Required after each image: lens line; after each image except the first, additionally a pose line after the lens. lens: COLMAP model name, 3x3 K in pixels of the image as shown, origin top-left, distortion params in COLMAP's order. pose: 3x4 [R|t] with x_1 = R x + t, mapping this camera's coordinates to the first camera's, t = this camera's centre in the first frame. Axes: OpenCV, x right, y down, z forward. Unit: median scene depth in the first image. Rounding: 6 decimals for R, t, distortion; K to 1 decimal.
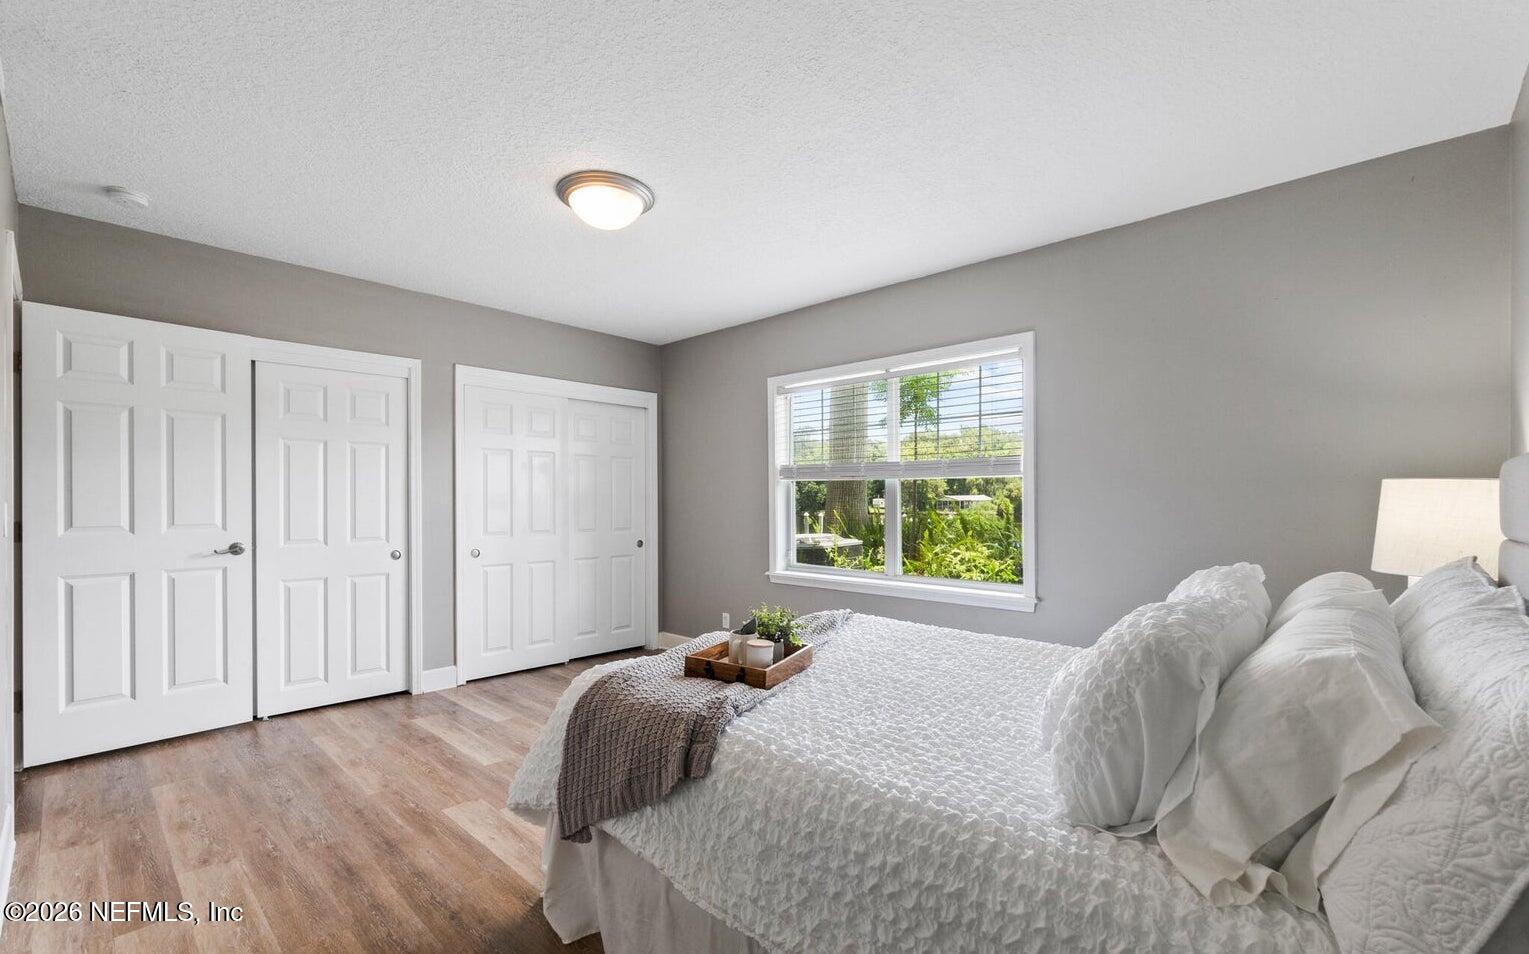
lens RADIAL K [[663.7, 0, 758.2], [0, 663.7, 502.9], [0, 0, 1]] dist [-0.020459, -0.000001]
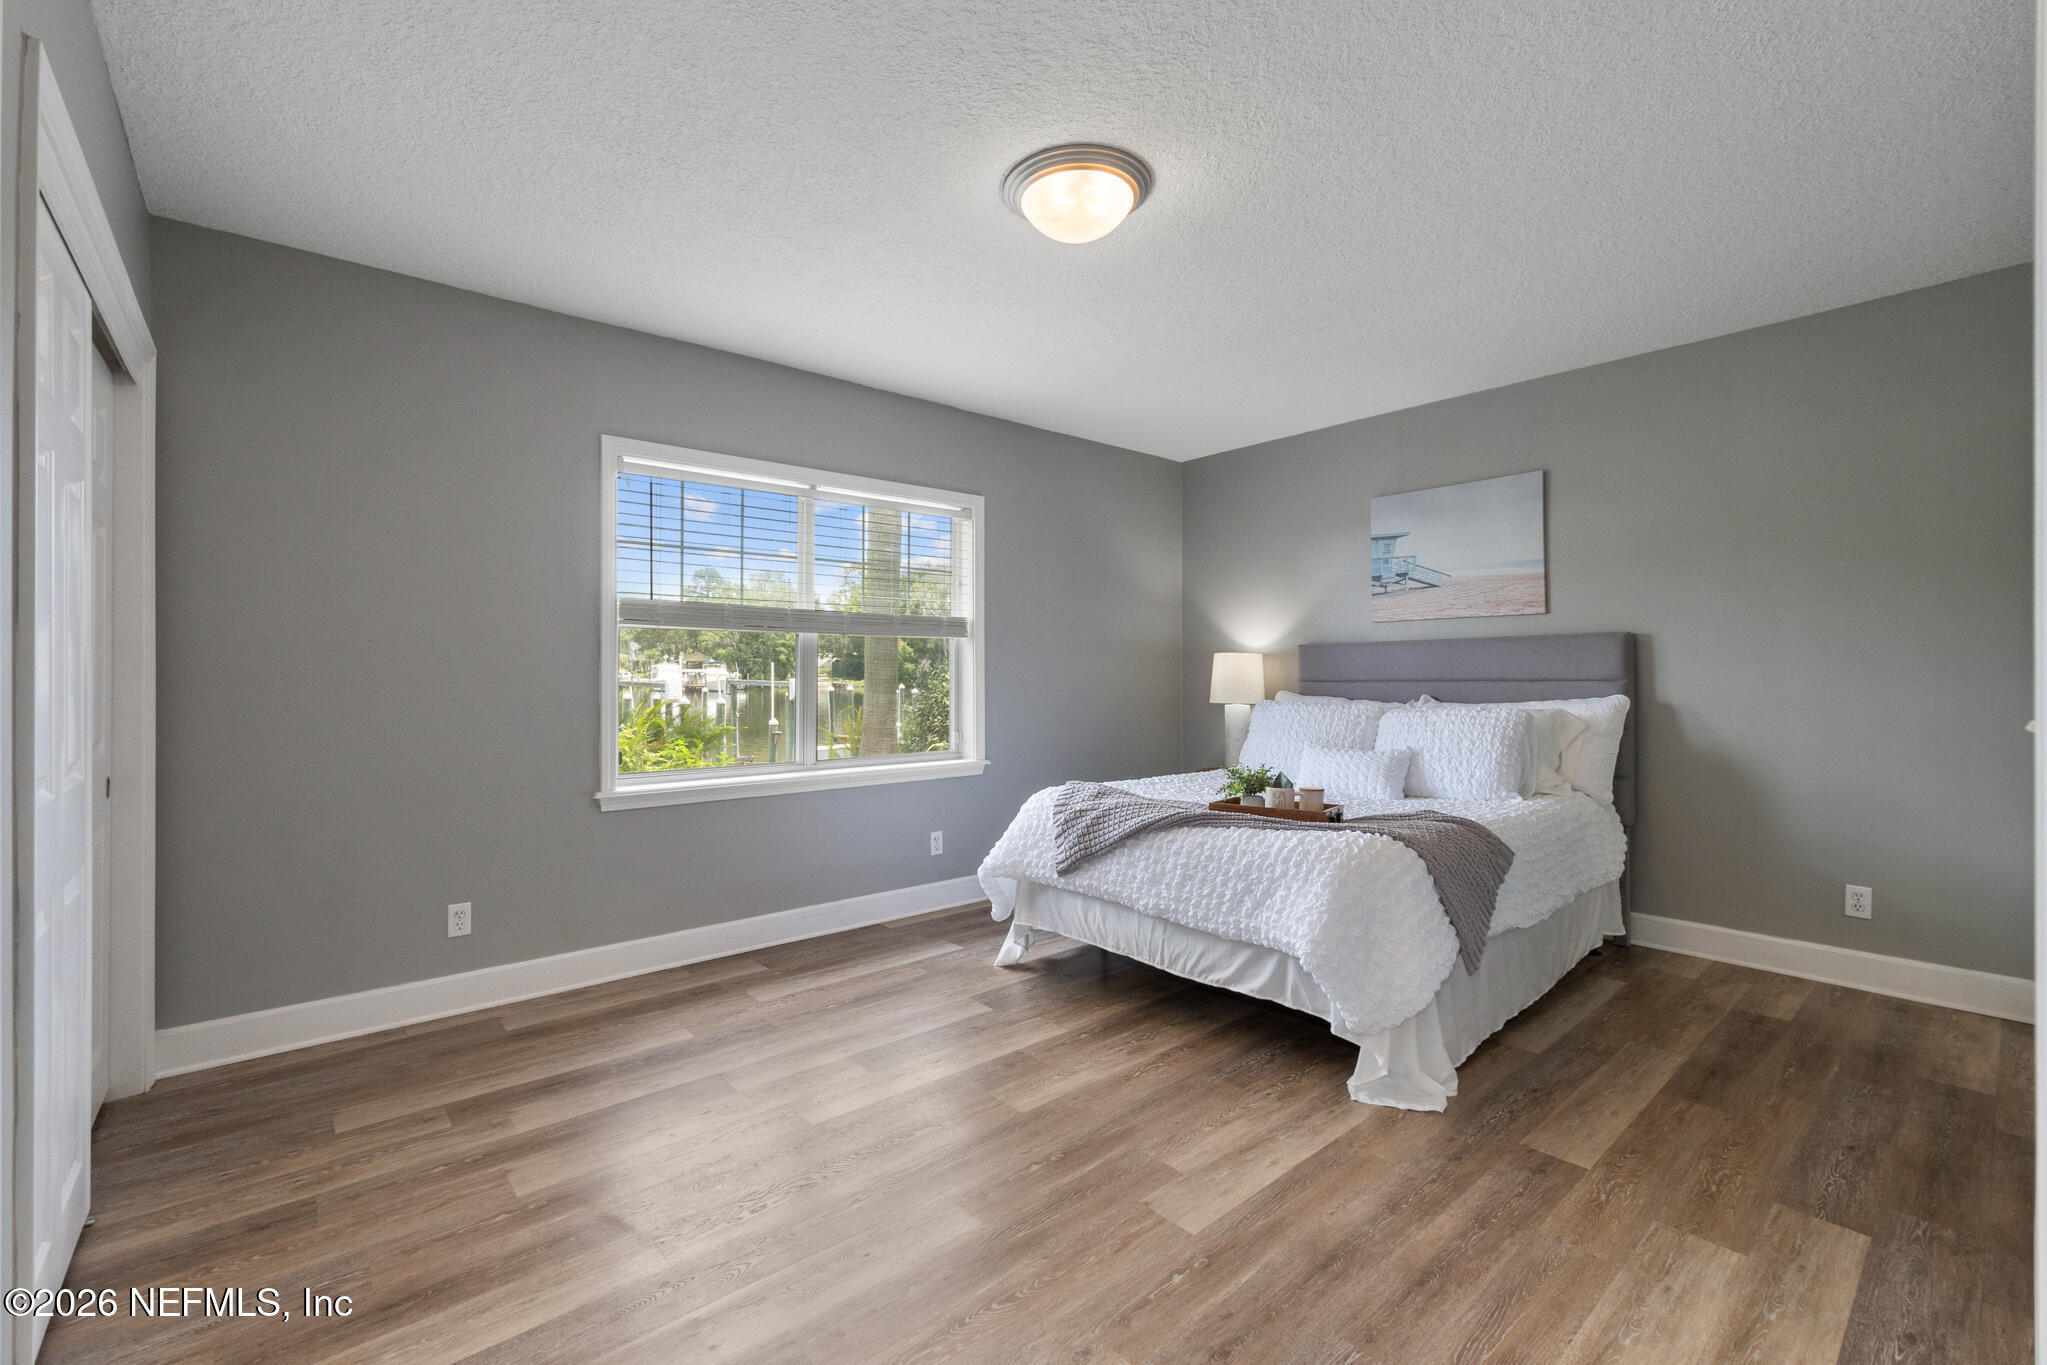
lens RADIAL K [[892.9, 0, 1019.6], [0, 892.9, 660.4], [0, 0, 1]] dist [0.000196, 0.000116]
pose [[0.088812, 0.006683, 0.996026, -1.251252], [-0.002311, 0.999976, -0.006503, 0.000704], [-0.996046, -0.001724, 0.088825, 1.098556]]
